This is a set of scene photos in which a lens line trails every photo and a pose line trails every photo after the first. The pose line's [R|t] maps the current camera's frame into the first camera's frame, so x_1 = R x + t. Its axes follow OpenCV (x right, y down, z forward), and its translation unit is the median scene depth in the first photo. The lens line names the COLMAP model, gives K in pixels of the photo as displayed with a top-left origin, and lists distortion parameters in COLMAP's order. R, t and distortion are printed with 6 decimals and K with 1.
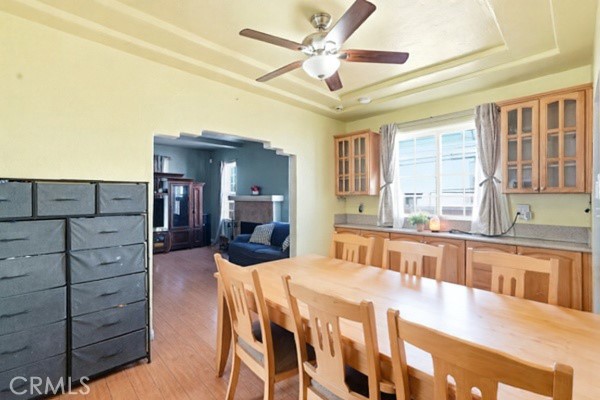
lens RADIAL K [[270.1, 0, 300.0], [0, 270.1, 200.0], [0, 0, 1]] dist [-0.022956, -0.000184]
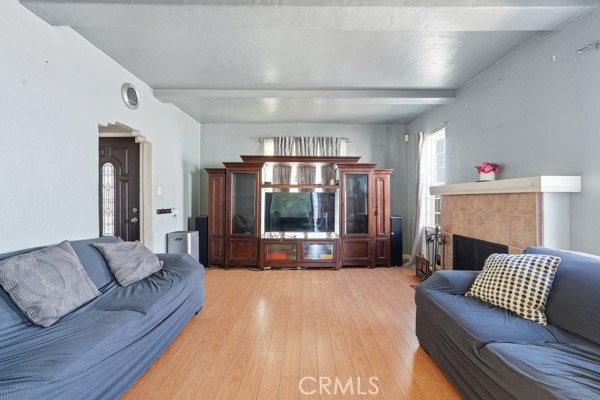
lens RADIAL K [[270.1, 0, 300.0], [0, 270.1, 200.0], [0, 0, 1]] dist [-0.022956, -0.000184]
pose [[0.724217, 0.002087, -0.689569, -0.074018], [-0.005656, 0.999980, -0.002914, 0.015125], [0.689549, 0.006011, 0.724214, 0.406246]]
